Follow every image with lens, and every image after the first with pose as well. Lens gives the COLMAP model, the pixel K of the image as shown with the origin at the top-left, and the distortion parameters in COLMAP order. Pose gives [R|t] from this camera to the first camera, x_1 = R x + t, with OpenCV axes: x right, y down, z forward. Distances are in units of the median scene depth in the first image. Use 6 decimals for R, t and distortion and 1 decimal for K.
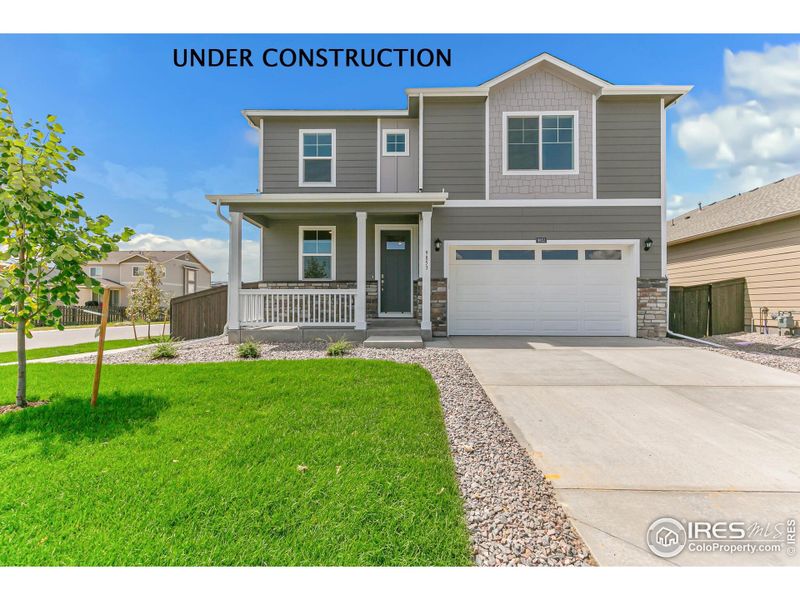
lens RADIAL K [[371.9, 0, 401.3], [0, 371.9, 303.5], [0, 0, 1]] dist [0.027171, -0.000223]
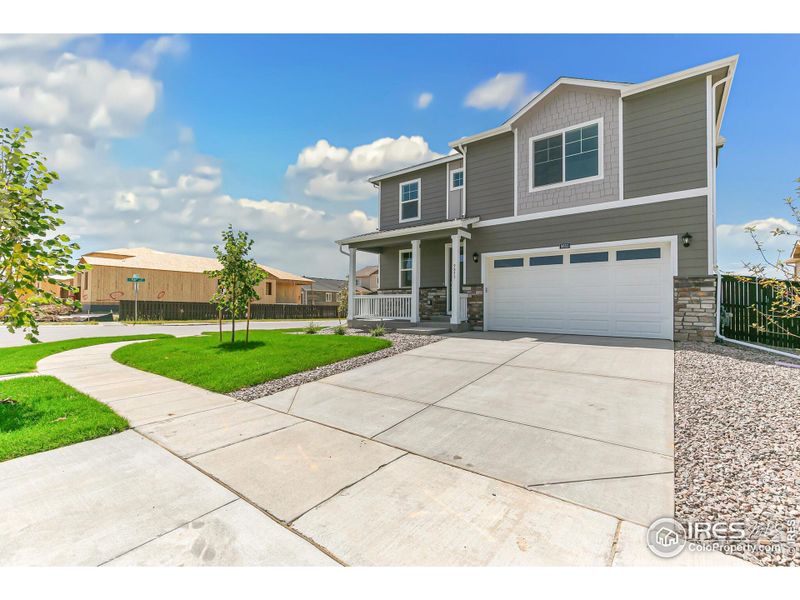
lens RADIAL K [[371.9, 0, 401.3], [0, 371.9, 303.5], [0, 0, 1]] dist [0.027171, -0.000223]
pose [[0.798982, -0.000218, -0.601355, 0.648924], [0.000607, 1.000000, 0.000444, -0.002976], [0.601355, -0.000720, 0.798982, -0.157314]]
